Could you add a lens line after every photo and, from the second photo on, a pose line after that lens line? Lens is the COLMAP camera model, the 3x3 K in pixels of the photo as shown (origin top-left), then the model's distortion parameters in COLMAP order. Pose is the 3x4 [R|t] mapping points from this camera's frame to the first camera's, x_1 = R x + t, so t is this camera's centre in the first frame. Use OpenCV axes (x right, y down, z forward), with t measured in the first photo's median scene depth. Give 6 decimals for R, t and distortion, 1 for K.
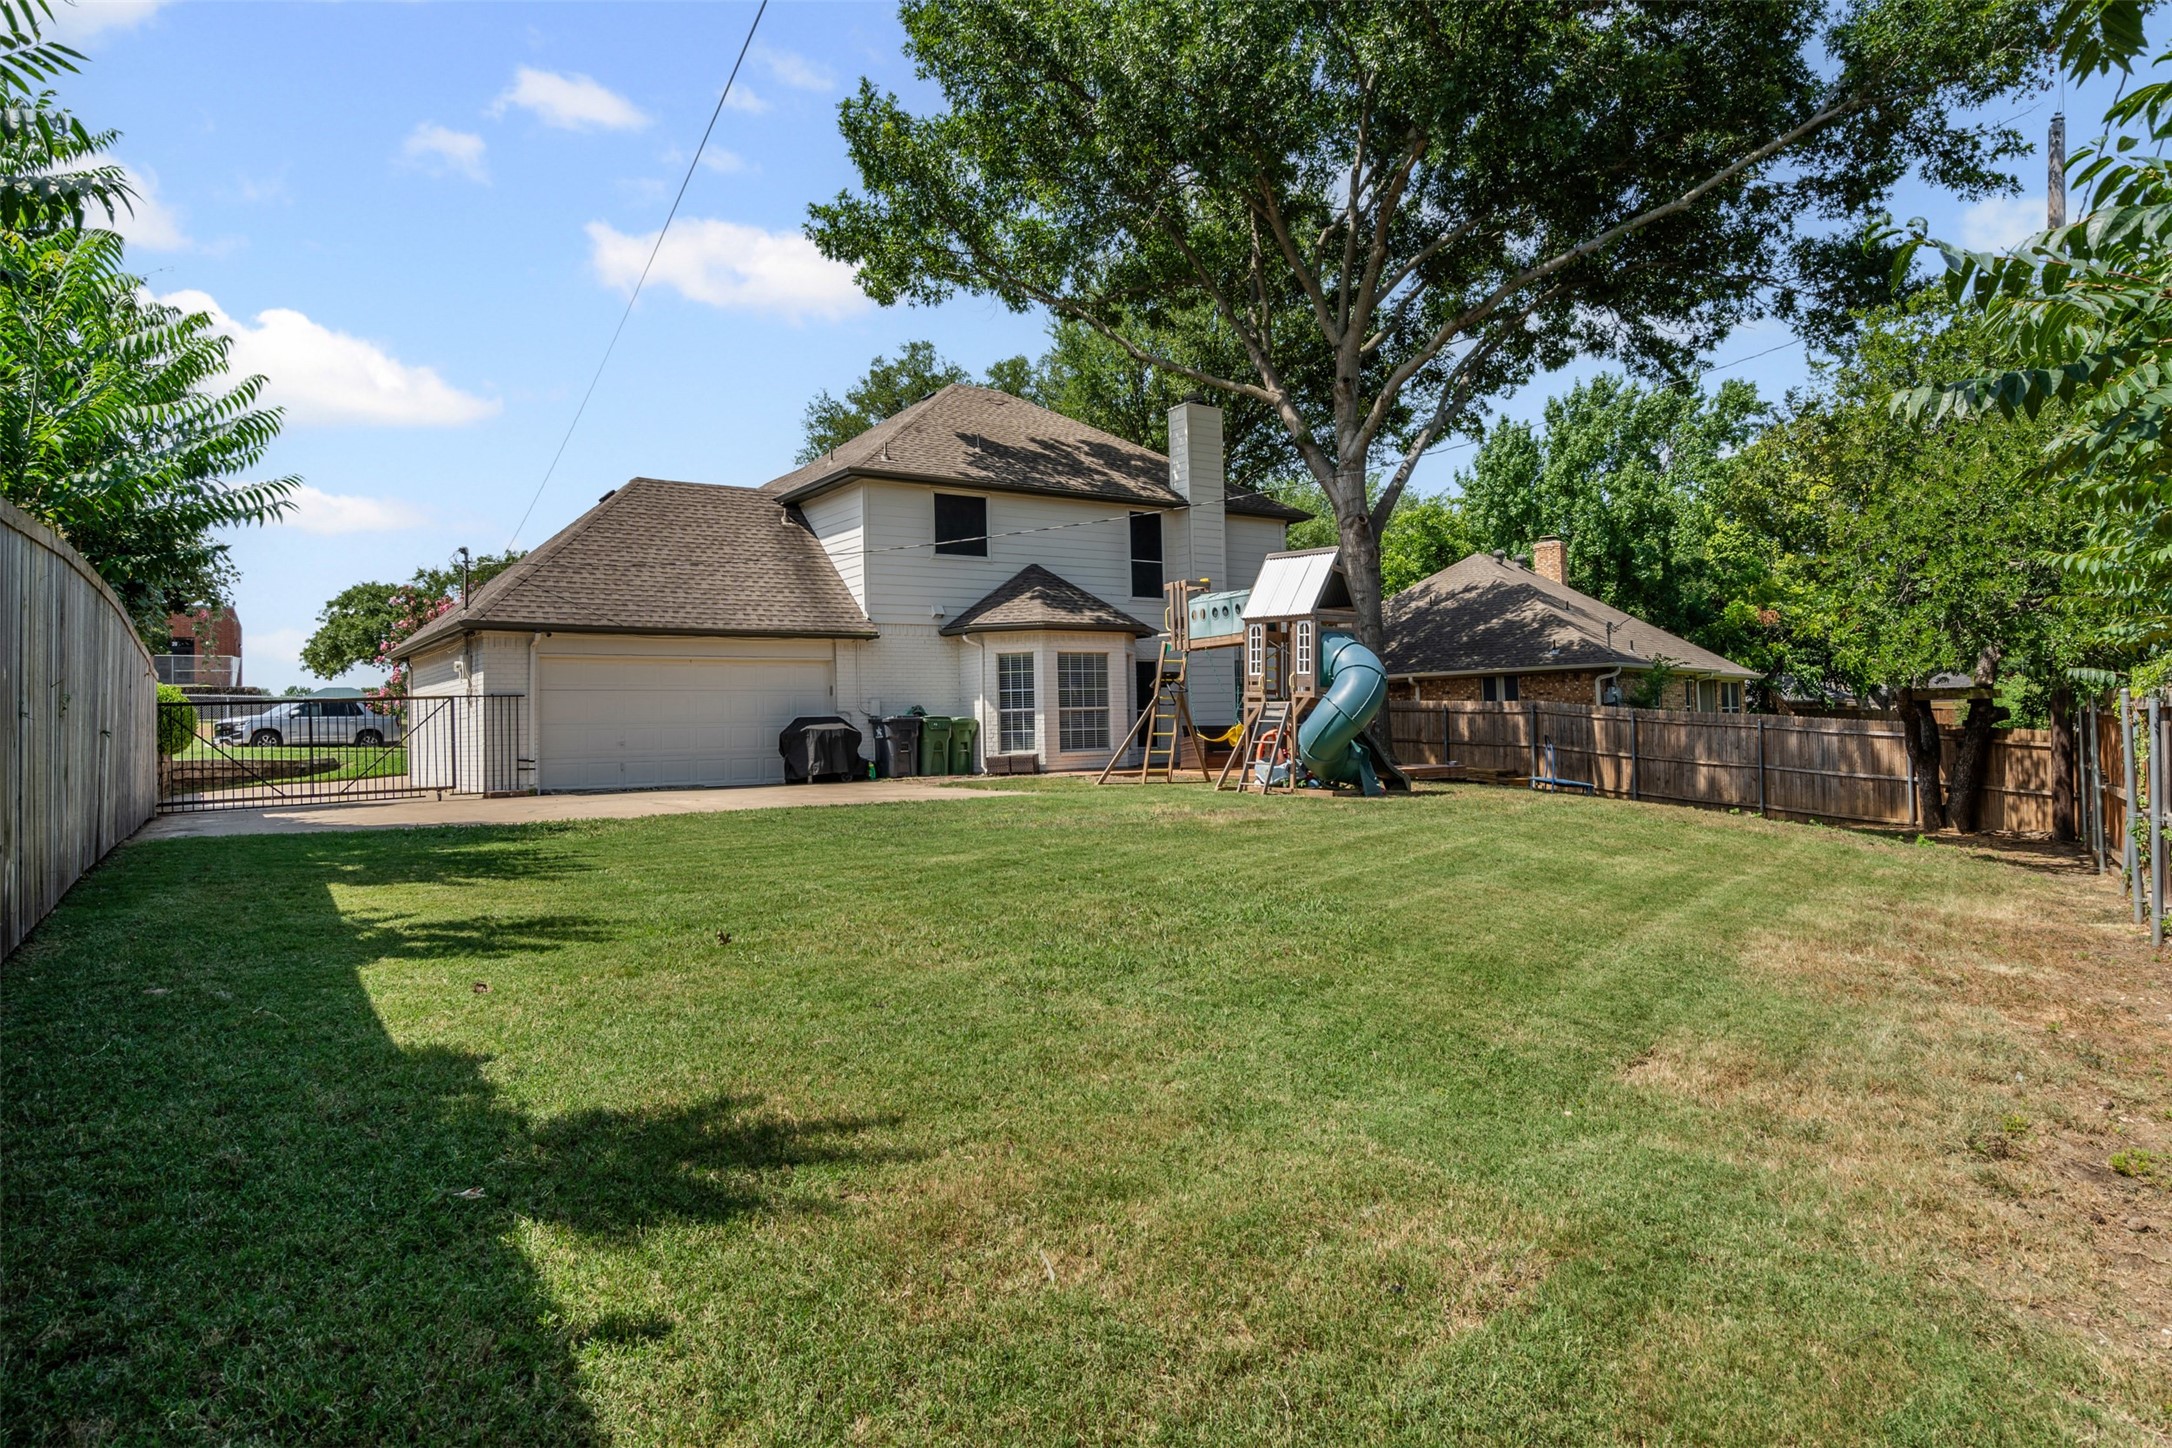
lens RADIAL K [[1330.4, 0, 1086.0], [0, 1330.4, 724.0], [0, 0, 1]] dist [-0.004021, -0.001589]
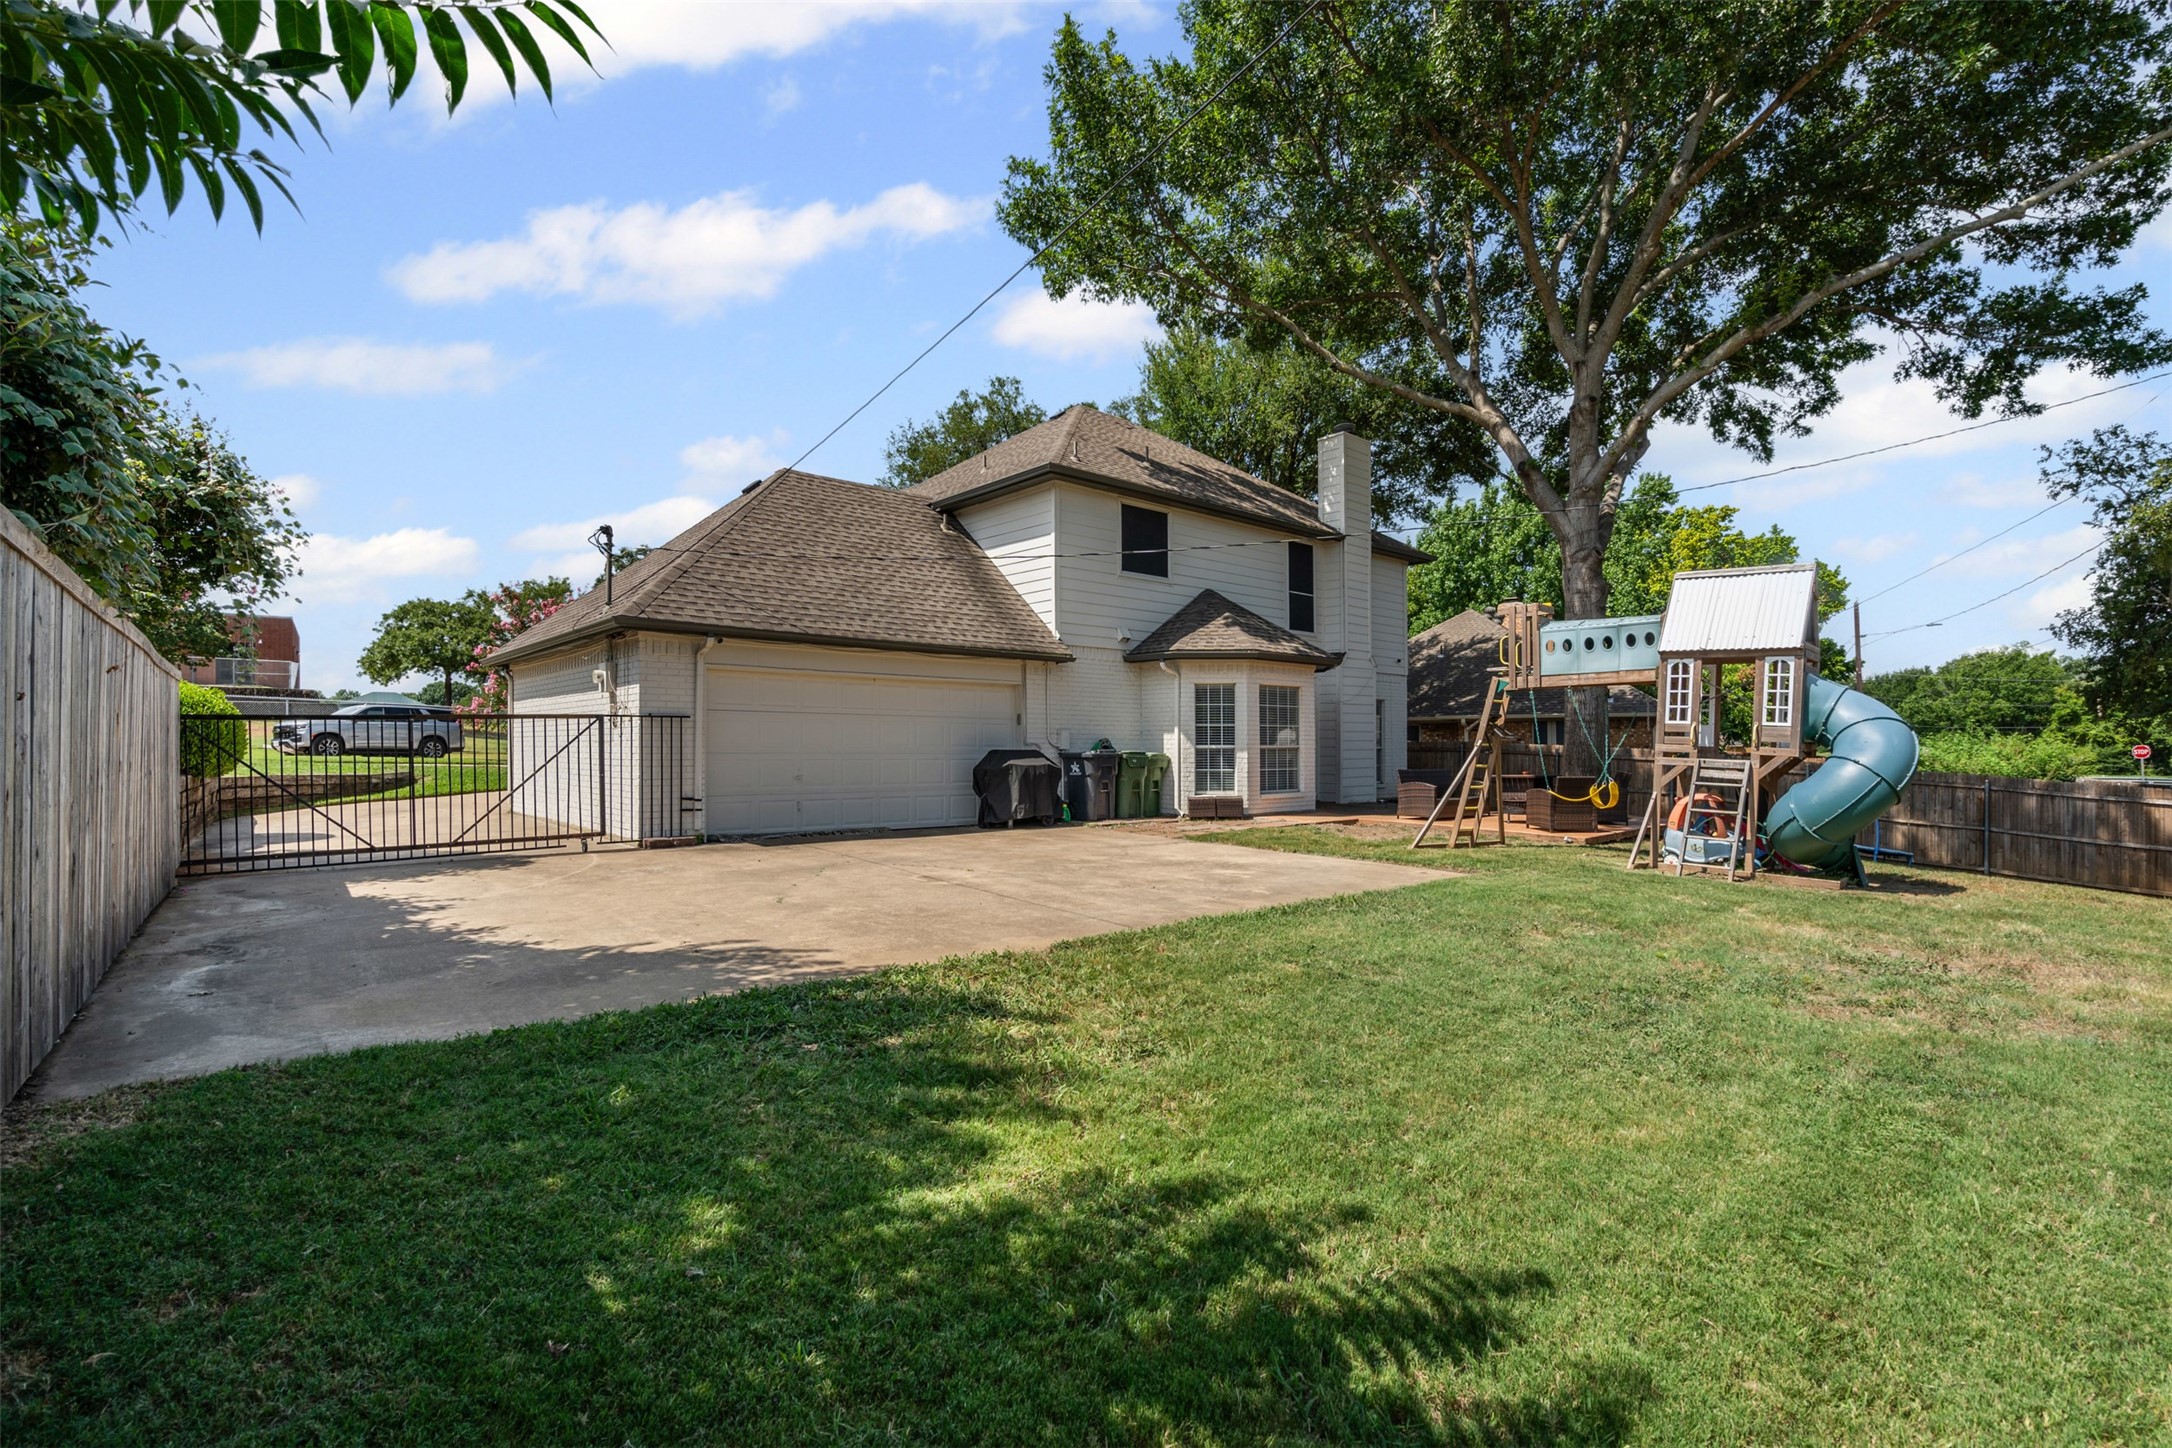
lens RADIAL K [[1010.5, 0, 1080.6], [0, 1010.5, 777.9], [0, 0, 1]] dist [-0.024759, 0.021291]
pose [[0.994975, 0.026331, 0.096596, -0.208881], [-0.029934, 0.998902, 0.036039, -0.011320], [-0.095541, -0.038749, 0.994671, 0.321820]]
